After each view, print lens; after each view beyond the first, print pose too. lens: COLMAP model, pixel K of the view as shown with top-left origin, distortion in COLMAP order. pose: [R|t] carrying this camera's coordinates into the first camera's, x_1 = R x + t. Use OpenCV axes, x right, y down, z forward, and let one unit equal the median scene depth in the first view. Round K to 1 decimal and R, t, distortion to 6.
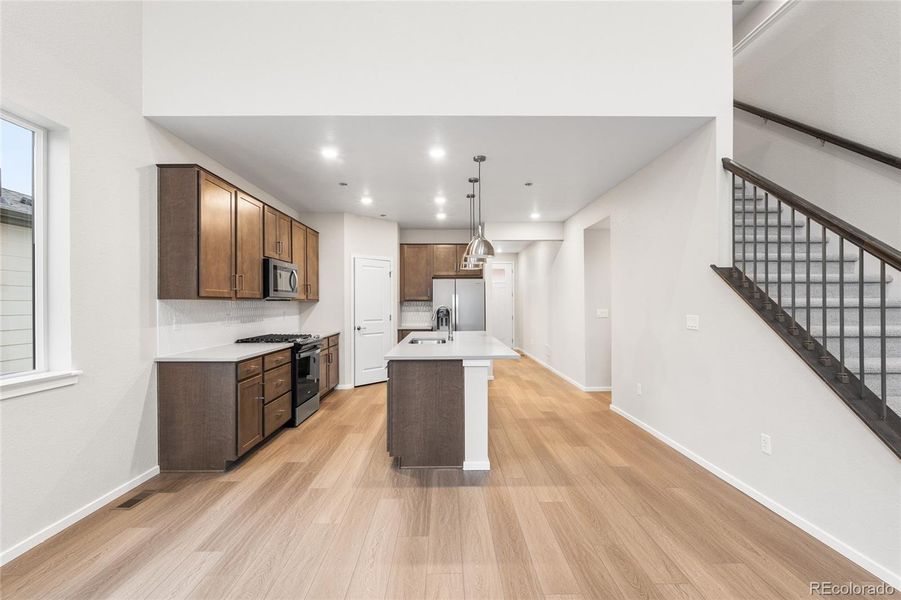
lens RADIAL K [[402.9, 0, 450.5], [0, 402.9, 300.0], [0, 0, 1]] dist [-0.002164, -0.000377]
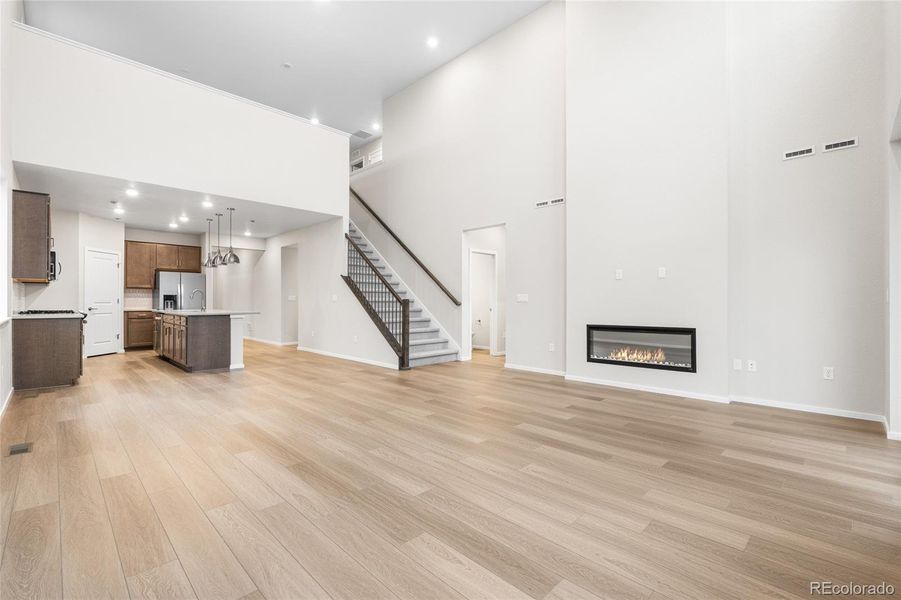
lens RADIAL K [[402.9, 0, 450.5], [0, 402.9, 300.0], [0, 0, 1]] dist [-0.002164, -0.000377]
pose [[0.717587, 0.008061, 0.696422, -0.530437], [-0.011068, 0.999939, -0.000170, 0.056103], [-0.696381, -0.007586, 0.717632, -1.110709]]
